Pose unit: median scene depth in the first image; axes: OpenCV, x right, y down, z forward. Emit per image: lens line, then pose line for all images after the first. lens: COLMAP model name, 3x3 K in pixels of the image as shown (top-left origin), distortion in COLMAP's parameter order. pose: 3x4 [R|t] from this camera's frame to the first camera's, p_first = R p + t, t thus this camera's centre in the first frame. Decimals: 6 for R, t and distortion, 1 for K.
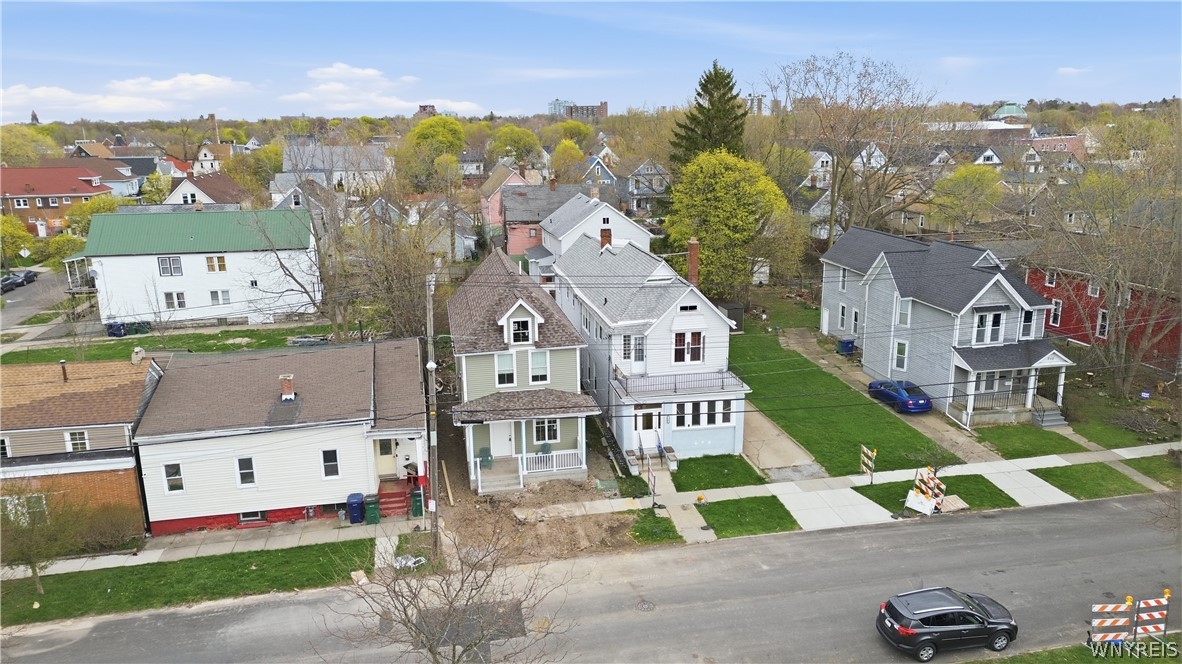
lens RADIAL K [[827.8, 0, 591.0], [0, 827.8, 332.0], [0, 0, 1]] dist [0.121696, -0.162433]
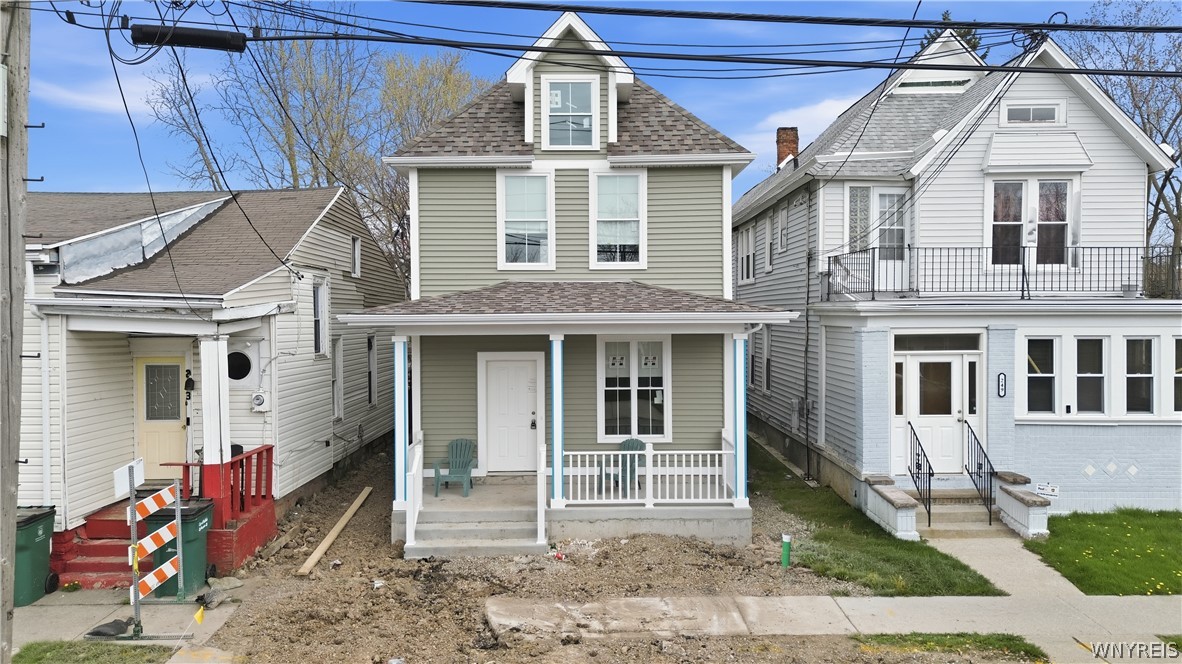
lens RADIAL K [[827.8, 0, 591.0], [0, 827.8, 332.0], [0, 0, 1]] dist [0.121696, -0.162433]
pose [[0.982352, 0.009548, -0.186796, -0.005588], [-0.052099, 0.973140, -0.224242, 0.171970], [0.179638, 0.230017, 0.956464, 0.656352]]
